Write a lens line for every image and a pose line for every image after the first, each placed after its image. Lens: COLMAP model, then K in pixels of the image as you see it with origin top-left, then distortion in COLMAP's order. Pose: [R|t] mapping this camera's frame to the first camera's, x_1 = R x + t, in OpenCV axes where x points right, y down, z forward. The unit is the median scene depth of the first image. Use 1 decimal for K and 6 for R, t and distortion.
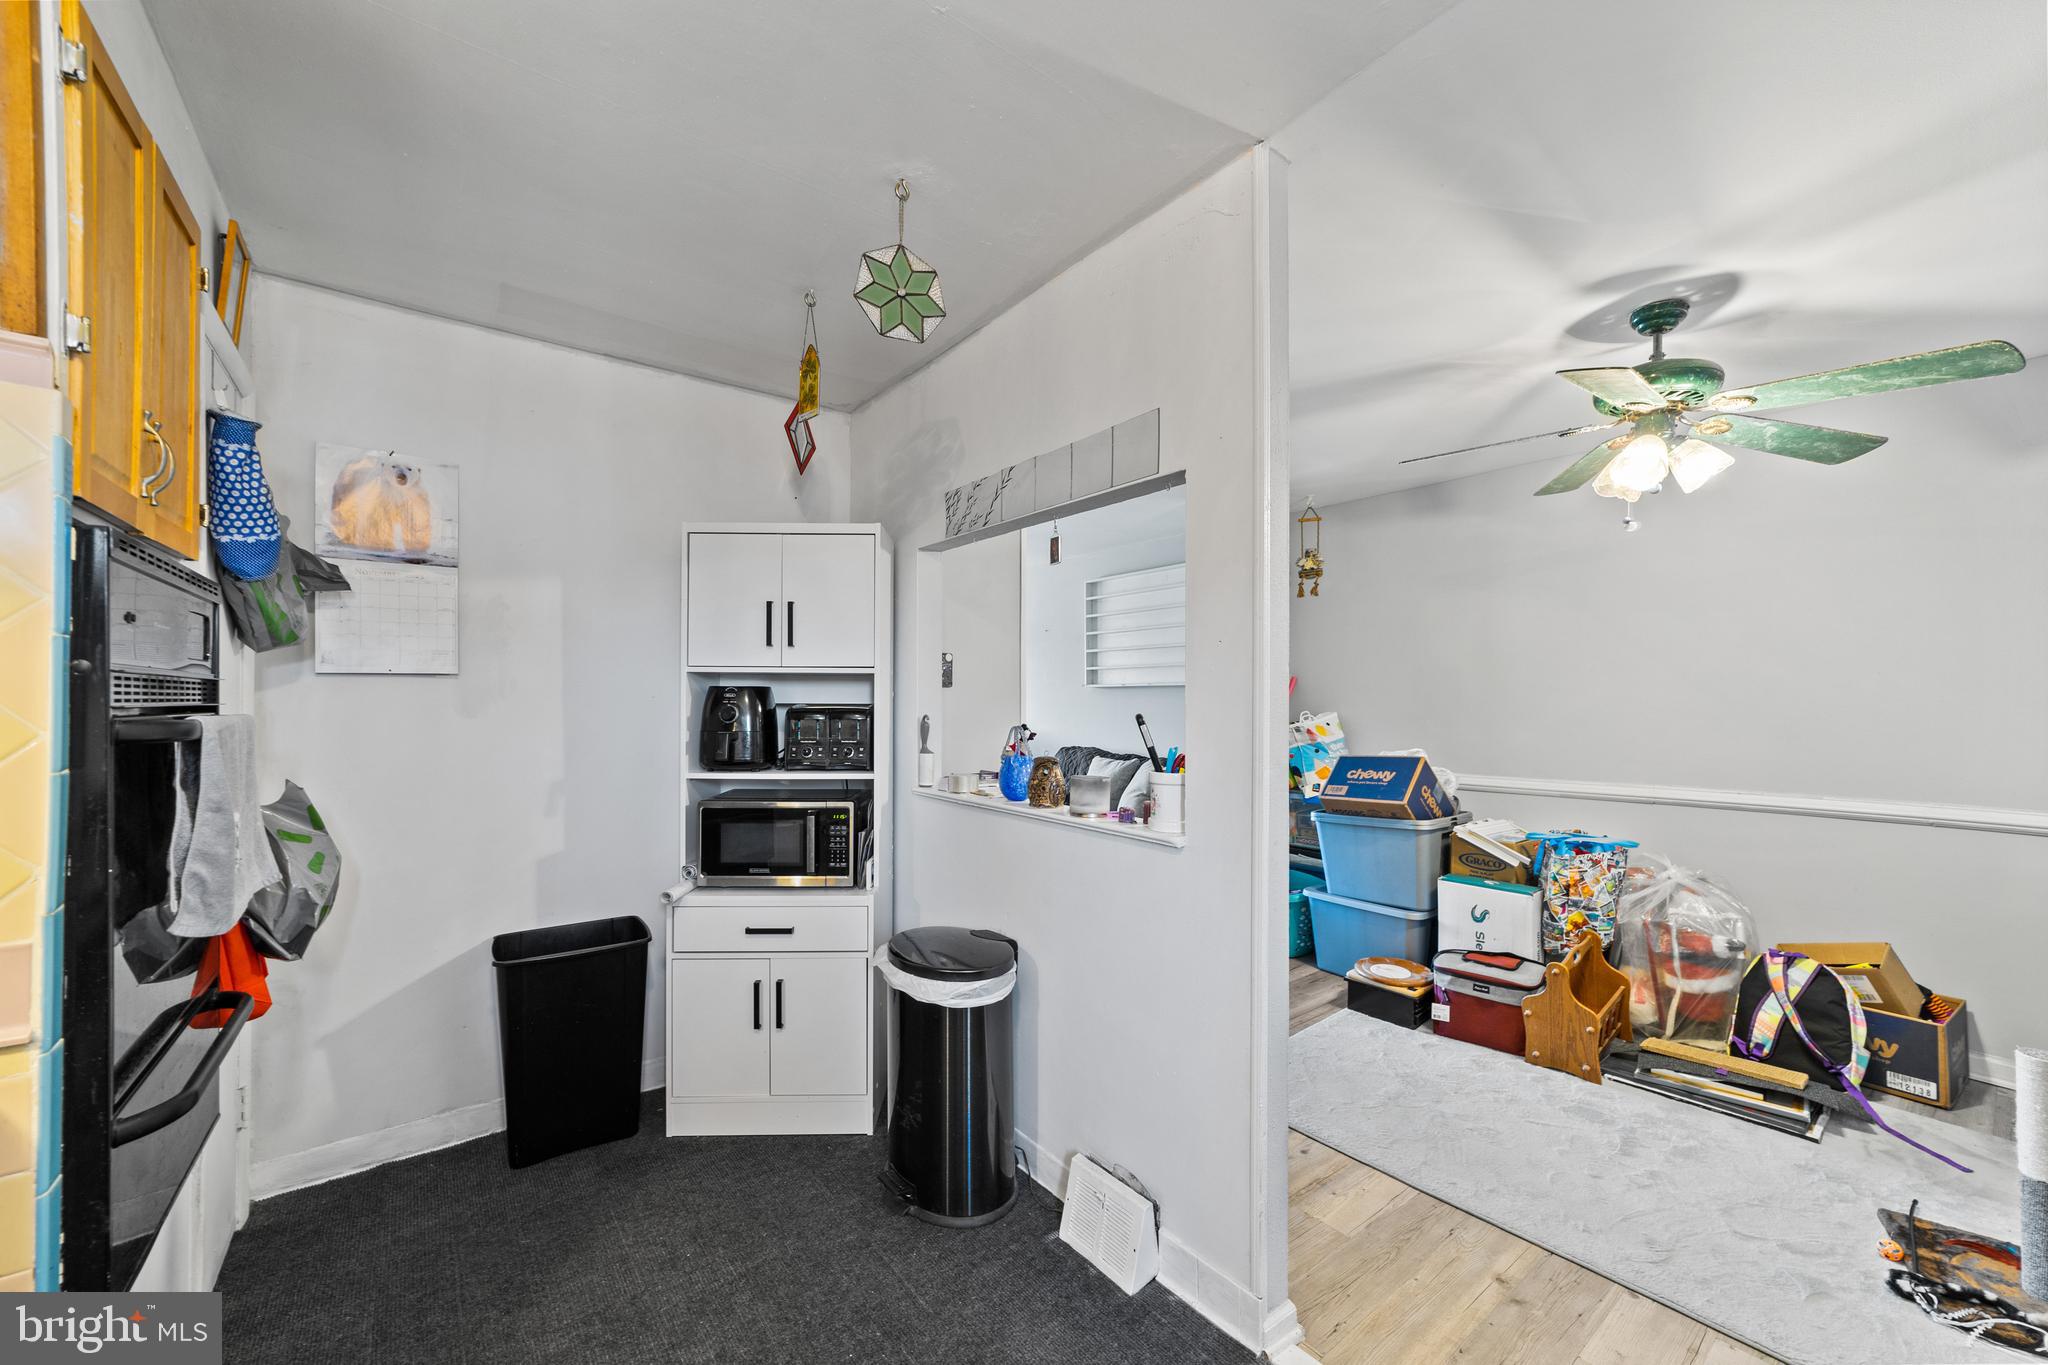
lens RADIAL K [[799.5, 0, 1030.0], [0, 799.5, 691.9], [0, 0, 1]] dist [-0.002363, 0.006420]
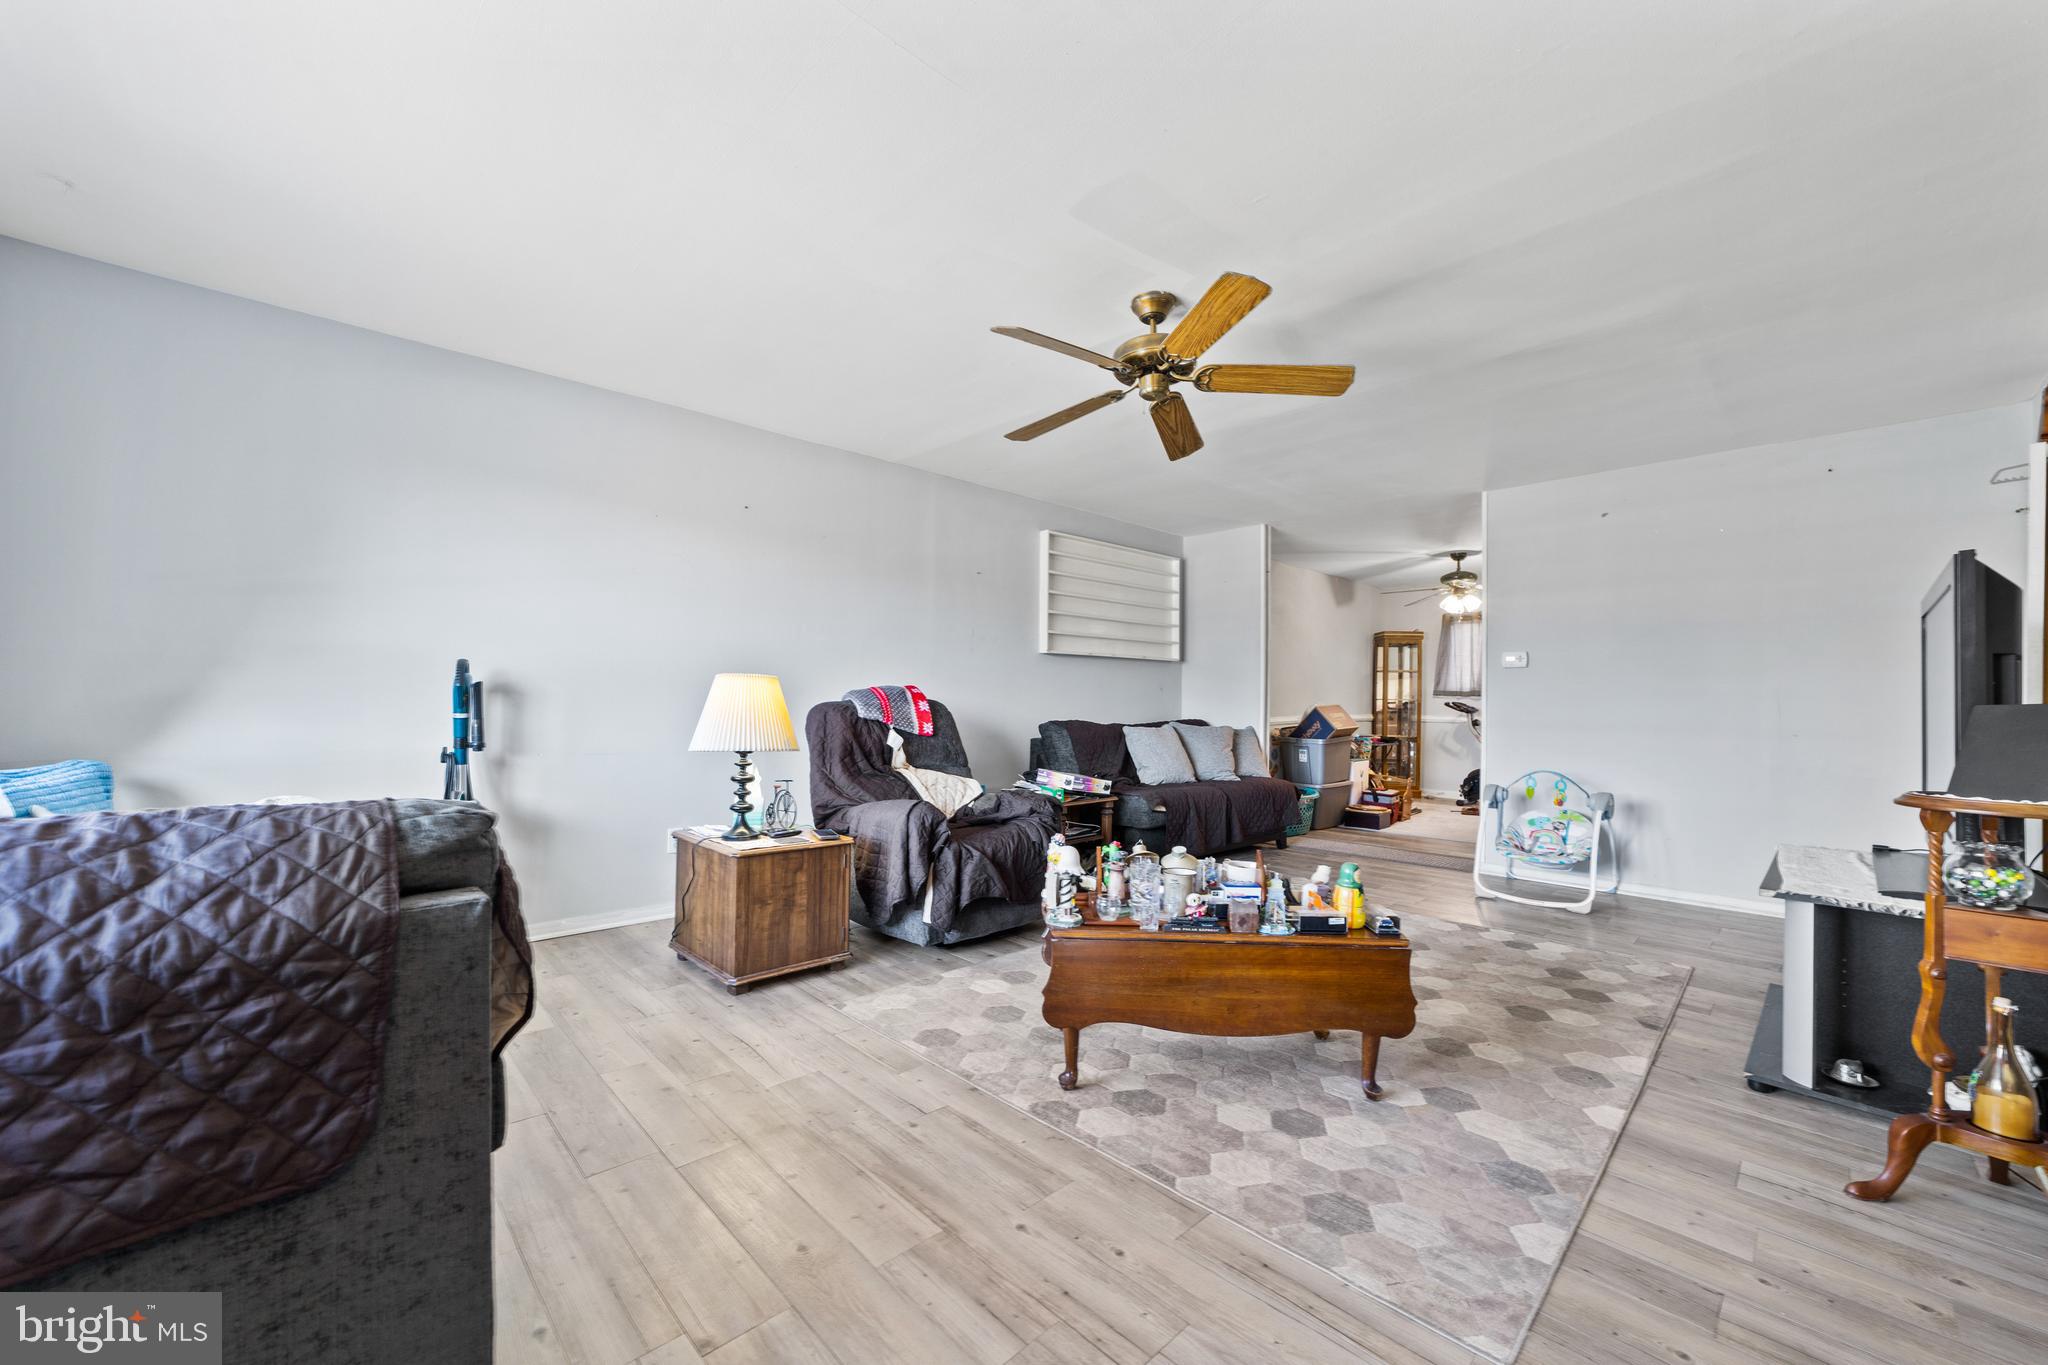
lens RADIAL K [[787.6, 0, 1032.5], [0, 787.6, 703.1], [0, 0, 1]] dist [-0.019959, 0.008875]
pose [[-0.114189, -0.003178, 0.993454, -1.646303], [-0.015157, 0.999884, 0.001457, 0.102605], [-0.993343, -0.014892, -0.114224, 2.368329]]
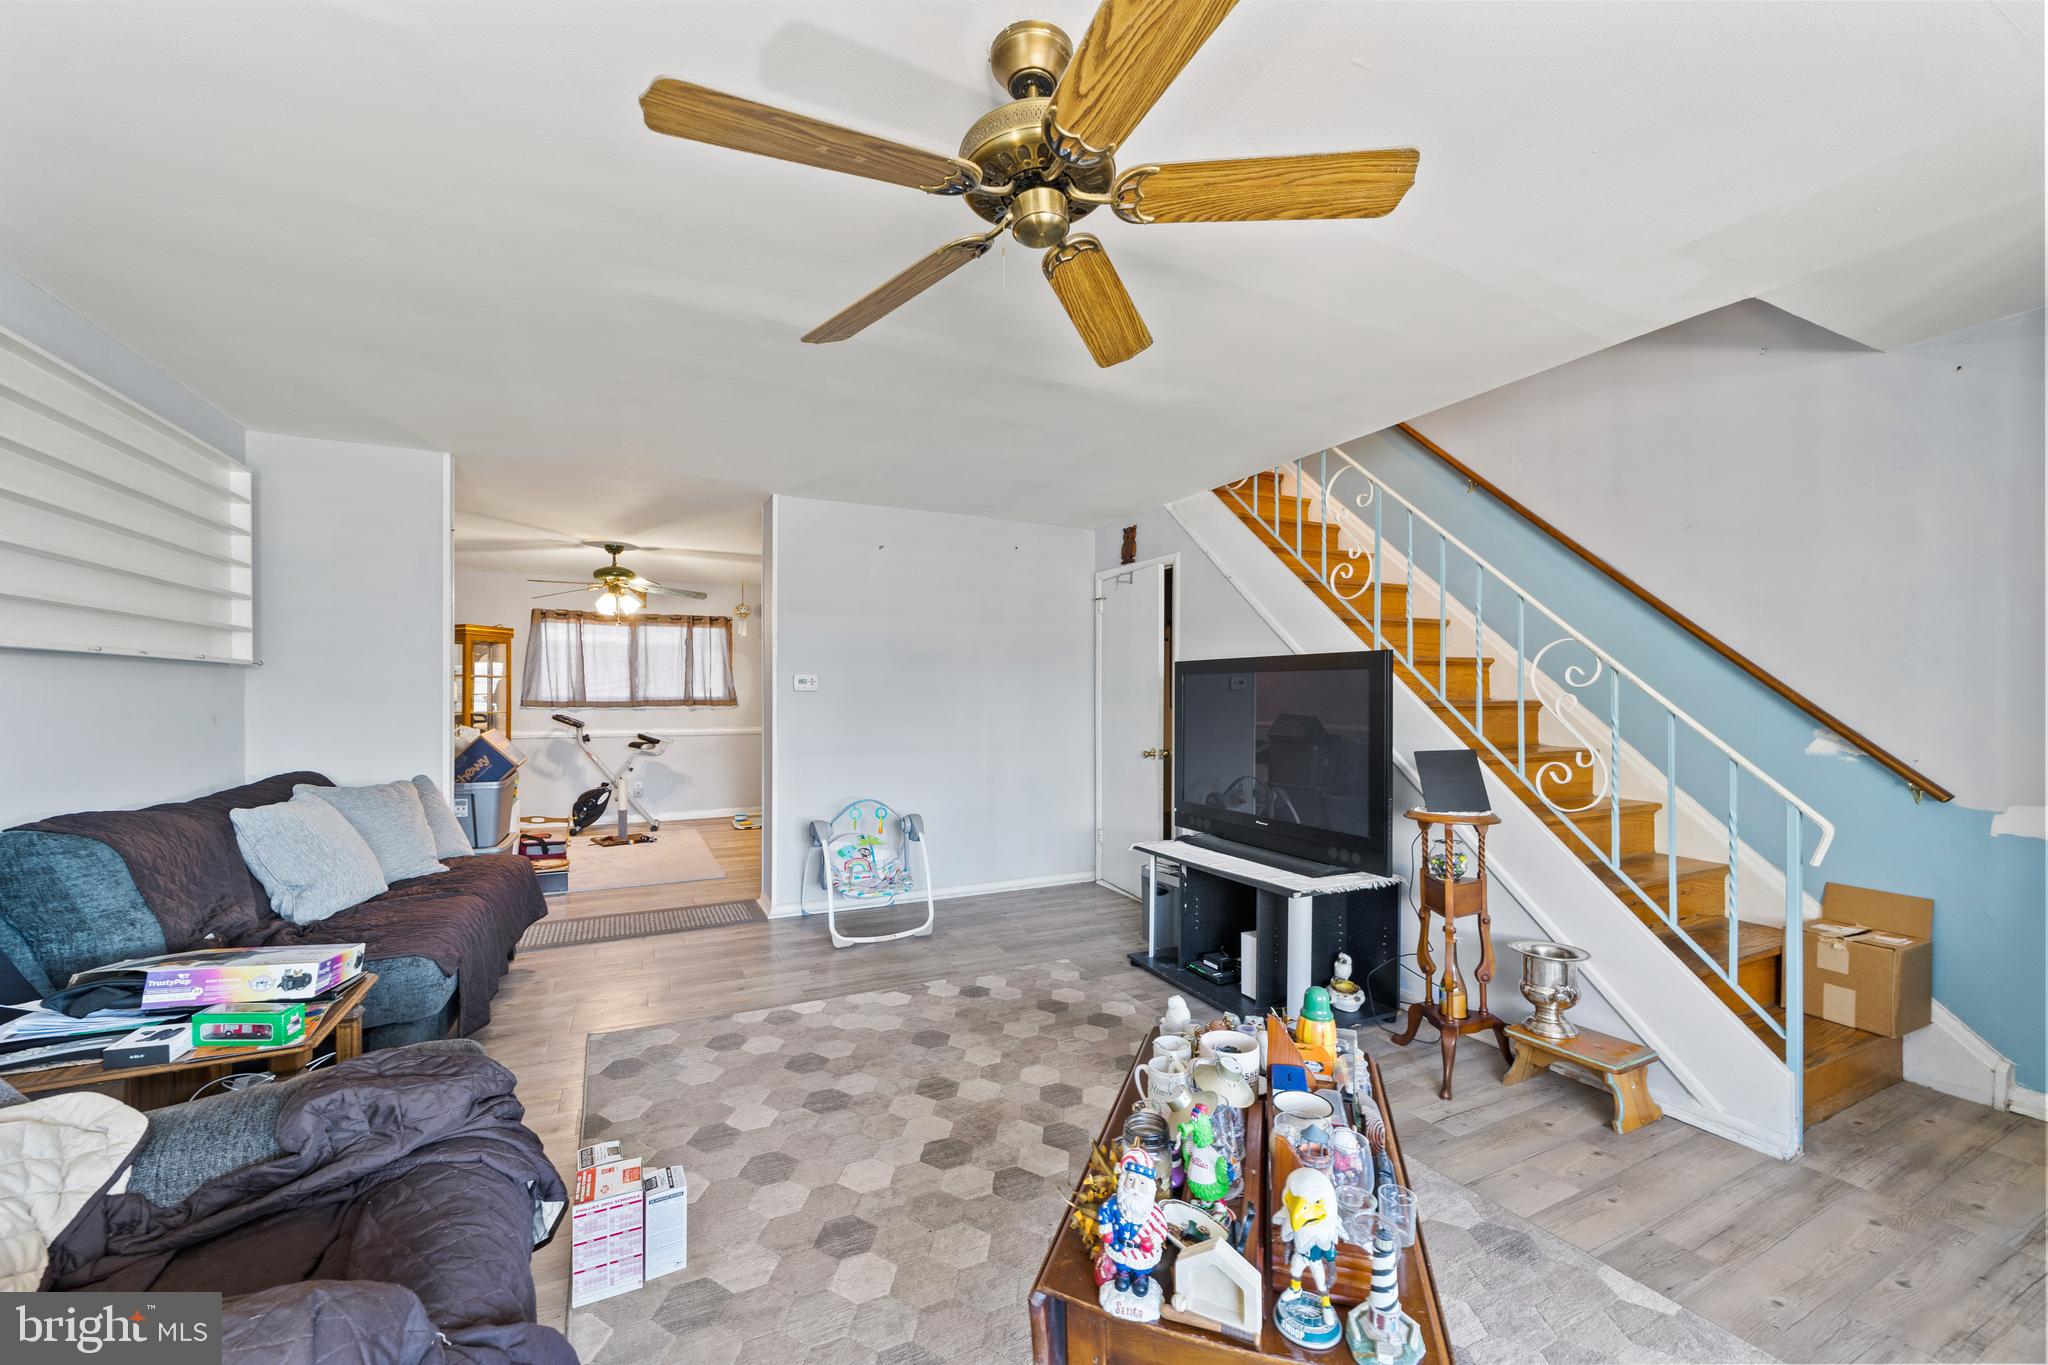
lens RADIAL K [[786.4, 0, 1011.2], [0, 786.4, 701.2], [0, 0, 1]] dist [-0.002956, -0.000057]
pose [[-0.977519, -0.002260, 0.210837, -0.856806], [-0.002674, 0.999995, -0.001678, 0.037065], [-0.210833, -0.002204, -0.977520, 2.607428]]
